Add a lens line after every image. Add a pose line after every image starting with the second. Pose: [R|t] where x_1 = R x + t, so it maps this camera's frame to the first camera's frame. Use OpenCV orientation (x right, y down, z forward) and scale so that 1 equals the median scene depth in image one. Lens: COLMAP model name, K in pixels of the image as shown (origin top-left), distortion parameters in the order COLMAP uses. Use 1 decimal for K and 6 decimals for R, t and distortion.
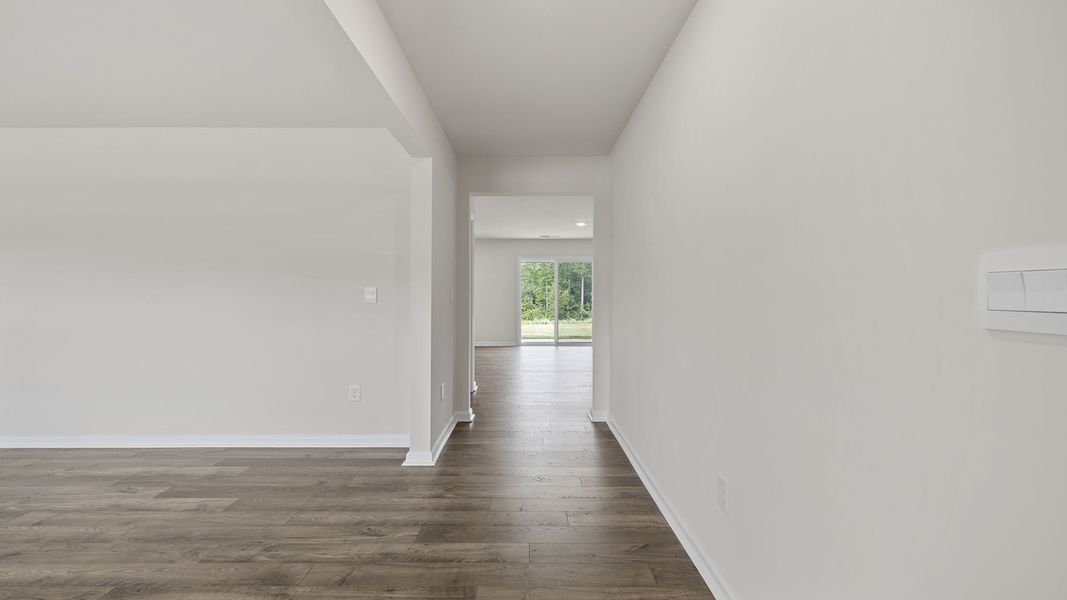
lens RADIAL K [[458.7, 0, 530.1], [0, 458.7, 295.3], [0, 0, 1]] dist [0.002608, 0.000661]
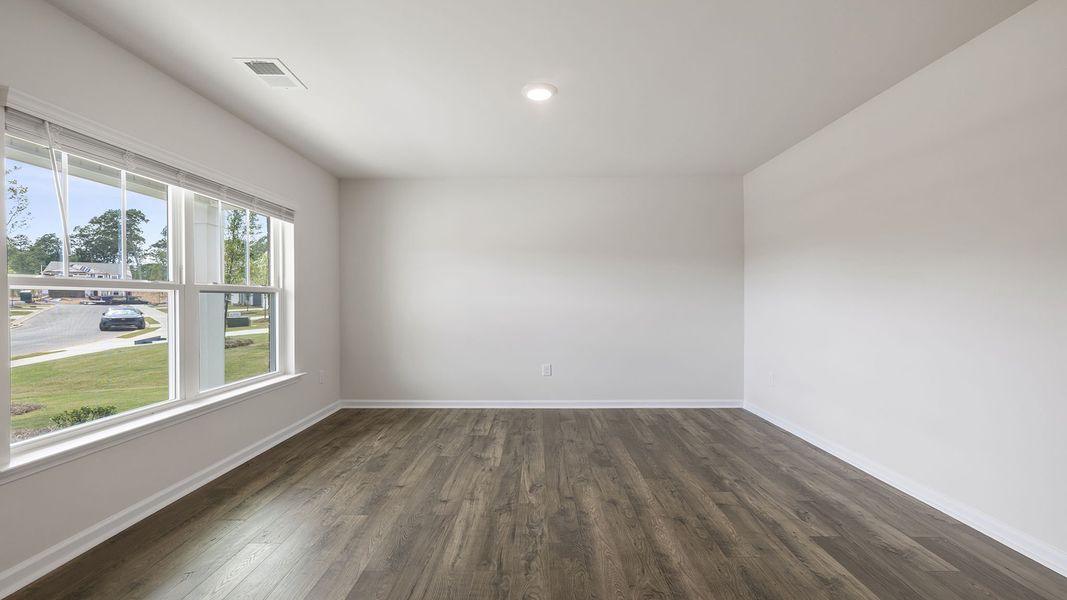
lens RADIAL K [[458.7, 0, 526.8], [0, 458.7, 295.7], [0, 0, 1]] dist [0.002608, 0.000661]
pose [[-0.014372, -0.005966, -0.999879, 0.037327], [0.003175, 0.999977, -0.006012, 0.000376], [0.999892, -0.003261, -0.014353, 0.516897]]
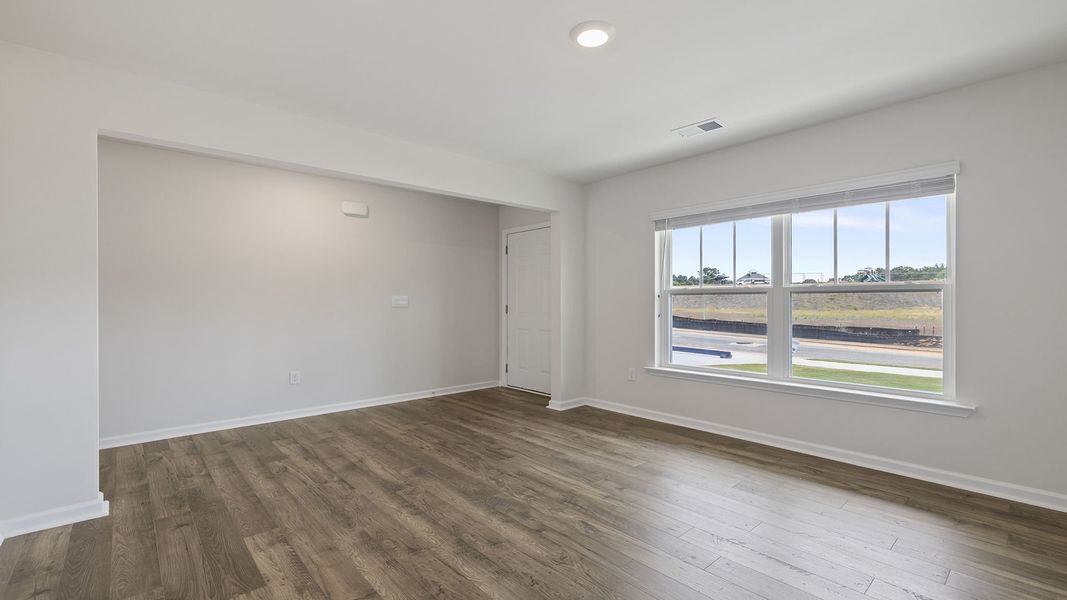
lens RADIAL K [[458.1, 0, 534.2], [0, 458.1, 302.3], [0, 0, 1]] dist [0.003530, 0.000267]
pose [[-0.673291, 0.003444, 0.739369, -1.703322], [0.004602, 0.999989, -0.000467, 0.004965], [-0.739363, 0.003088, -0.673300, 1.226133]]
